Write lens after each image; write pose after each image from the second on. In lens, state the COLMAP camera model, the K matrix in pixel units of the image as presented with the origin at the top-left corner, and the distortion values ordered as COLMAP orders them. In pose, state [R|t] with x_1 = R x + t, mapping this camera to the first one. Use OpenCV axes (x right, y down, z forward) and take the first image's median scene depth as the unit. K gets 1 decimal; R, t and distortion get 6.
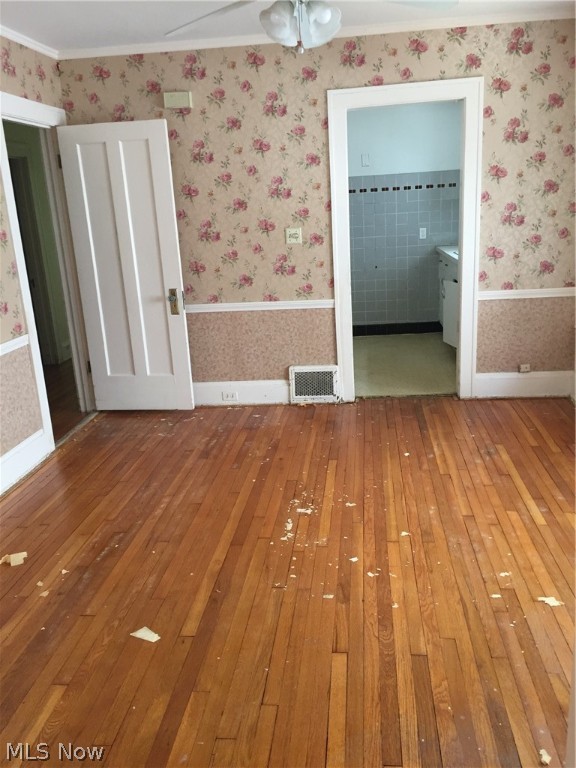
lens RADIAL K [[651.1, 0, 286.8], [0, 651.1, 386.2], [0, 0, 1]] dist [0.061564, -0.075814]
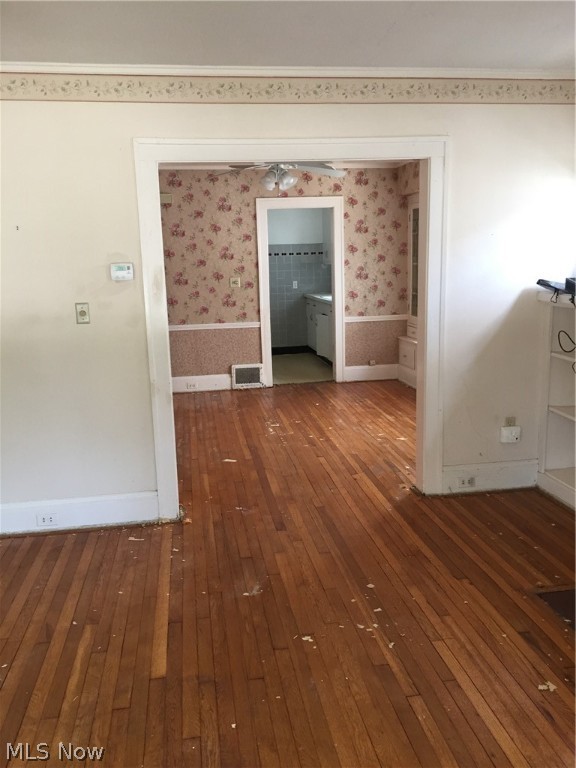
lens RADIAL K [[651.1, 0, 286.0], [0, 651.1, 382.9], [0, 0, 1]] dist [0.061564, -0.075814]
pose [[0.965397, -0.021829, 0.259869, -0.302720], [0.045163, 0.995428, -0.084161, 0.163176], [-0.256844, 0.092985, 0.961969, -0.577944]]
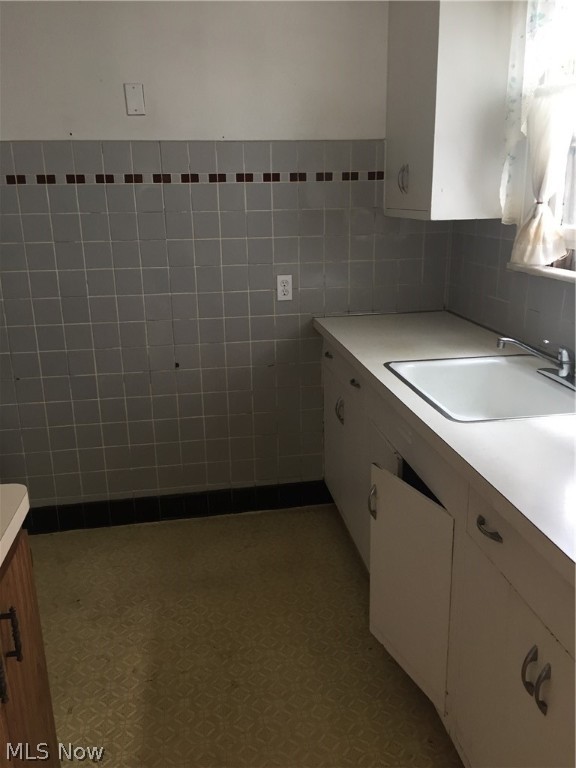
lens RADIAL K [[651.1, 0, 290.8], [0, 651.1, 383.6], [0, 0, 1]] dist [0.061564, -0.075814]
pose [[0.965716, -0.036792, 0.256981, 0.159020], [0.032493, 0.999252, 0.020958, -0.282735], [-0.257560, -0.011889, 0.966189, 0.927789]]
